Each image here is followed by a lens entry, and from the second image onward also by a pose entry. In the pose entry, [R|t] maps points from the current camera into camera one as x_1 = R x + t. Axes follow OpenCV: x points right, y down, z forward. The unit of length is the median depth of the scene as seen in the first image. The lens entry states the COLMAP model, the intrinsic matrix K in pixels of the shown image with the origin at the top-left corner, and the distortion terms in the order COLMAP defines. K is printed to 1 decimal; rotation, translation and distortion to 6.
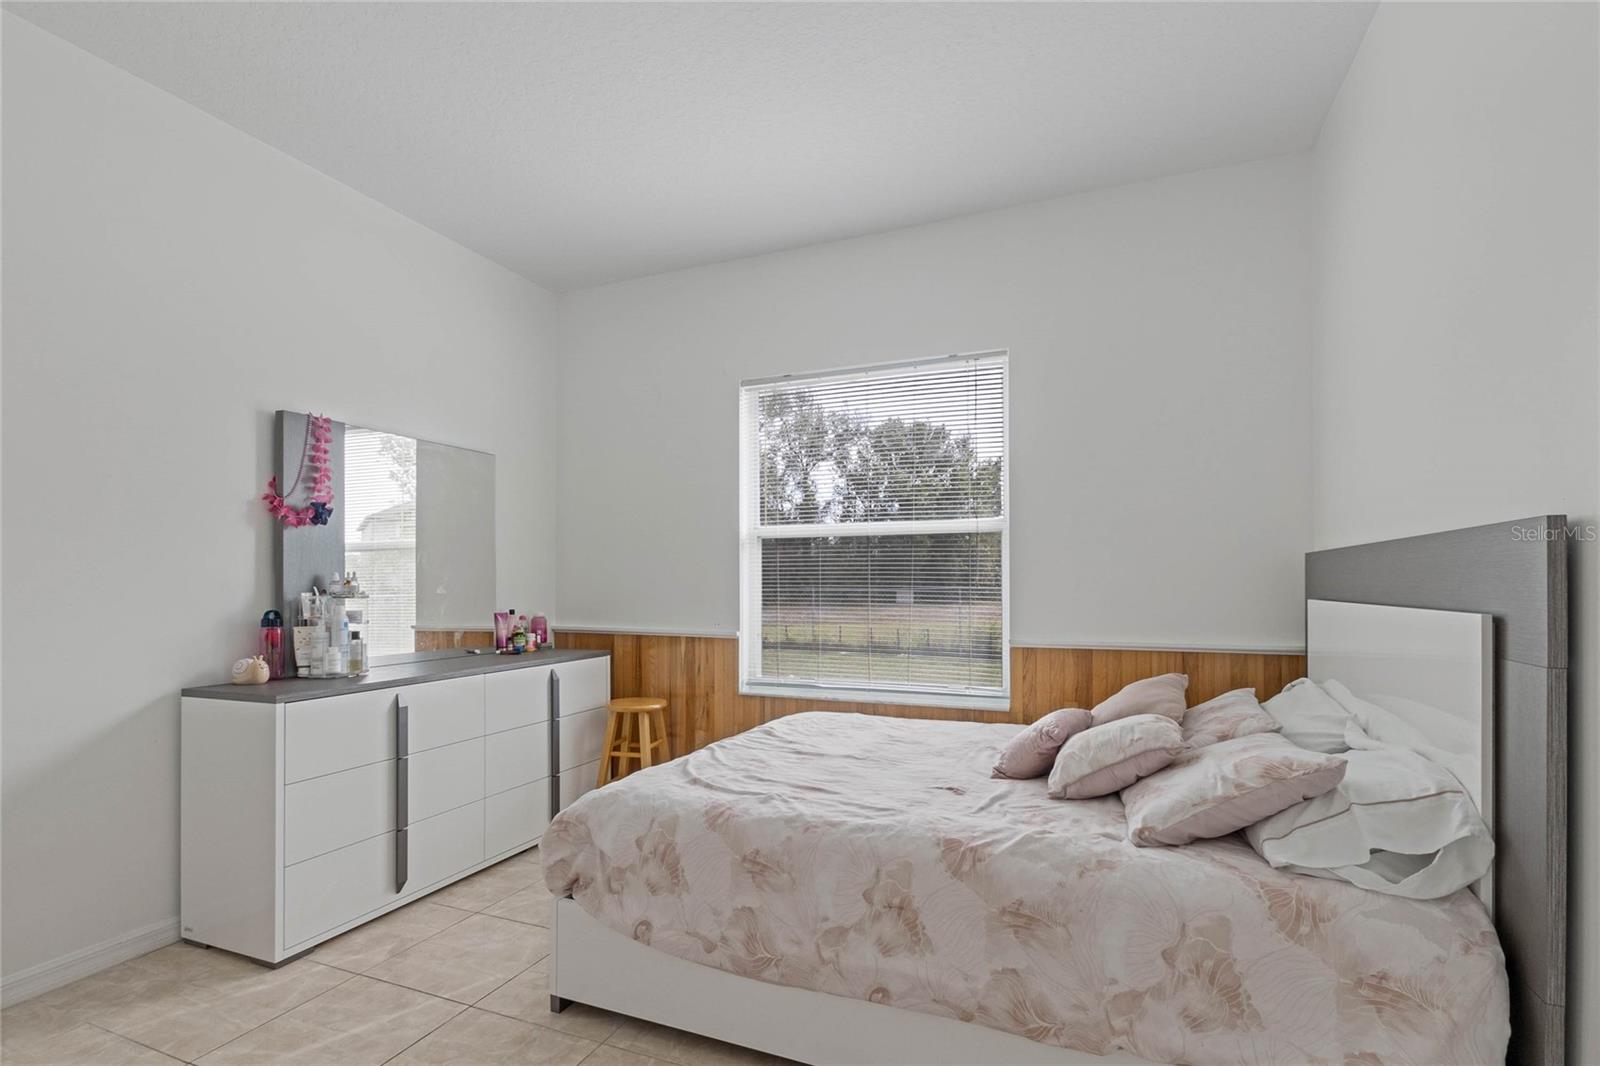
lens RADIAL K [[735.1, 0, 799.0], [0, 735.1, 574.5], [0, 0, 1]] dist [-0.002317, -0.001490]
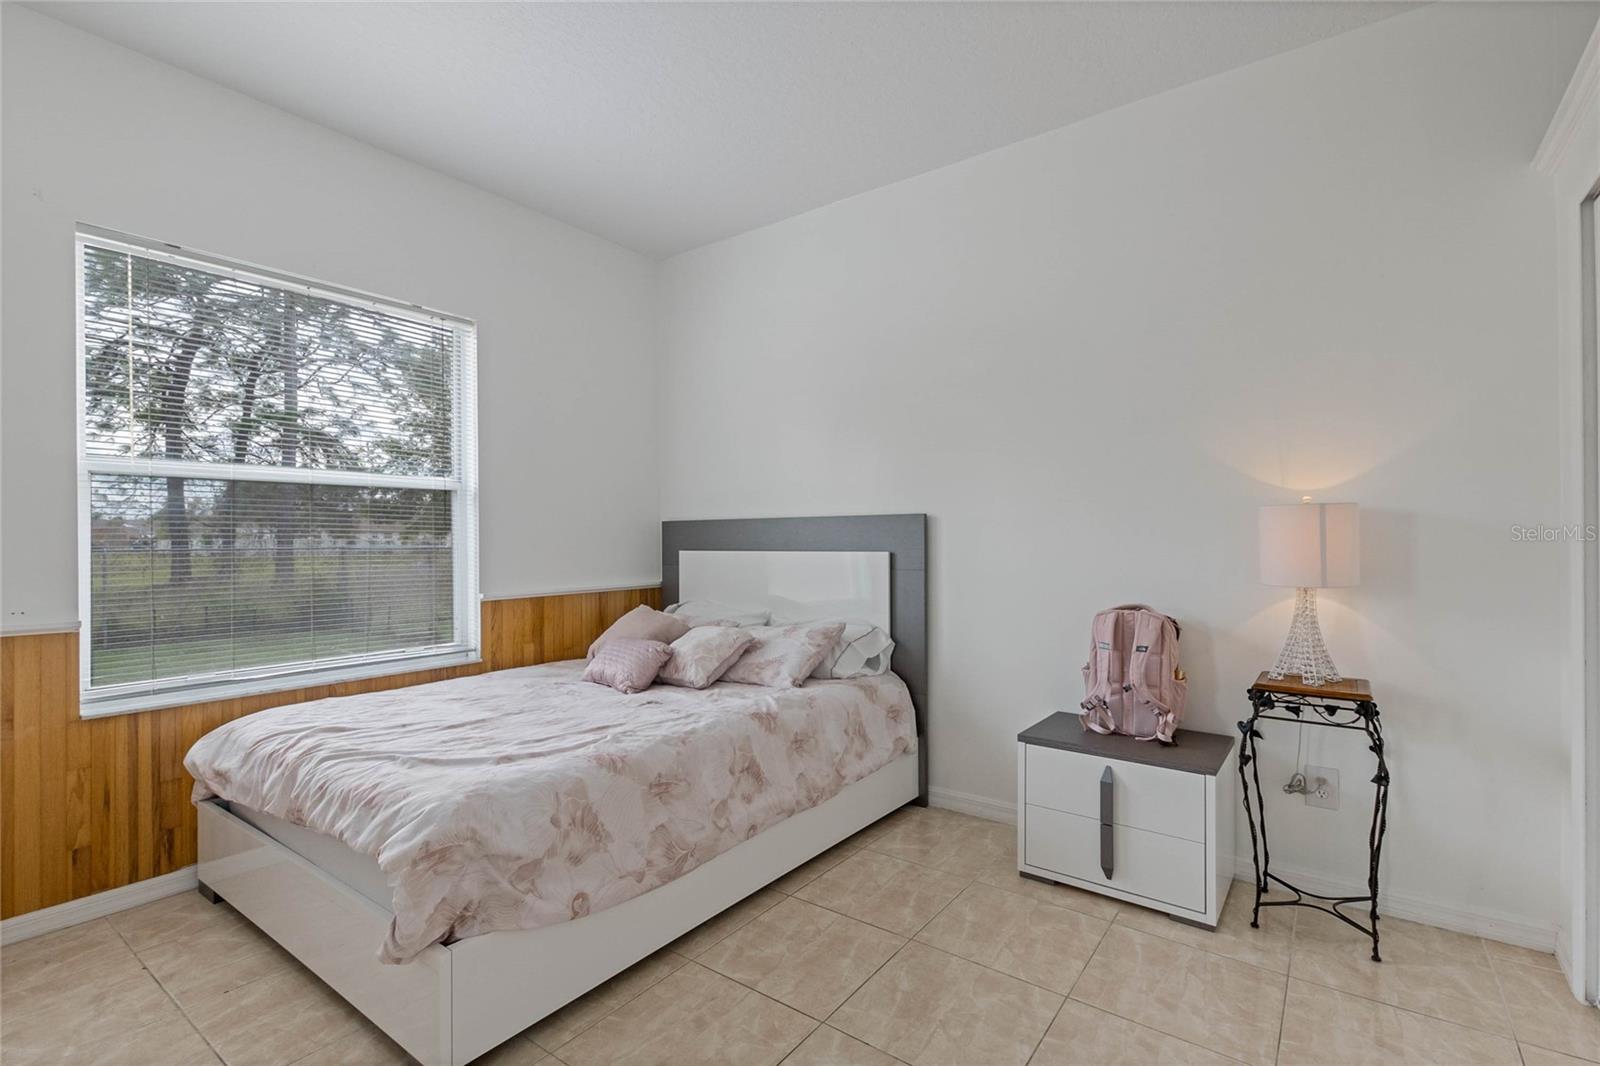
lens RADIAL K [[735.1, 0, 798.0], [0, 735.1, 539.3], [0, 0, 1]] dist [-0.002317, -0.001490]
pose [[0.243286, 0.000083, 0.969955, -1.060220], [-0.004788, 0.999988, 0.001115, 0.008226], [-0.969943, -0.004915, 0.243284, 0.490768]]
